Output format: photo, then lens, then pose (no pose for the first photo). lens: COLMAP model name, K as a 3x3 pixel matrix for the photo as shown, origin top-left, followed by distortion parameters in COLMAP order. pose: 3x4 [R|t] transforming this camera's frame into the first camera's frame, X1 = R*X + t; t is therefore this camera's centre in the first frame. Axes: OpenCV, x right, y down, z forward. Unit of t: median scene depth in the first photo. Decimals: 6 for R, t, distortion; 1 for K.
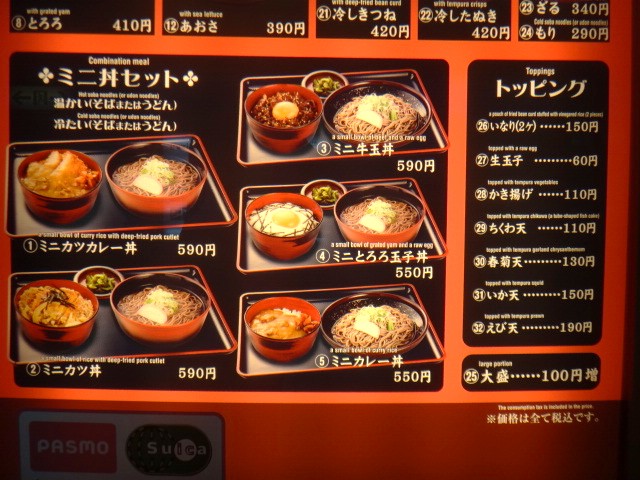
lens RADIAL K [[445.6, 0, 320.0], [0, 445.6, 240.0], [0, 0, 1]] dist [-0.029987, -0.004387]
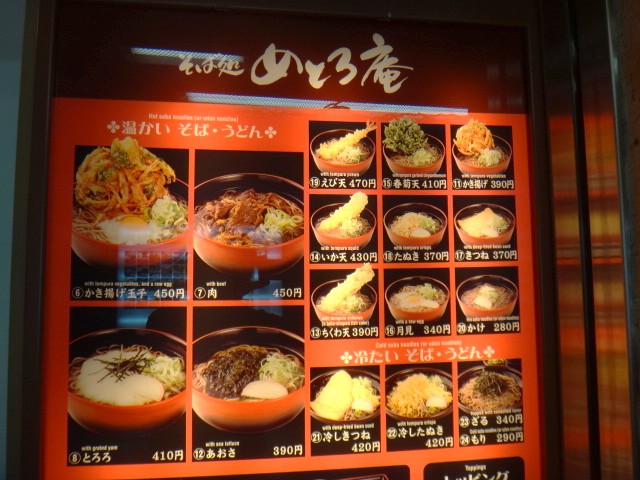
lens RADIAL K [[445.6, 0, 320.0], [0, 445.6, 240.0], [0, 0, 1]] dist [-0.029987, -0.004387]
pose [[0.995021, -0.009230, 0.099236, -0.106721], [0.019990, 0.993951, -0.107986, -0.954183], [-0.097639, 0.109432, 0.989187, -0.377751]]
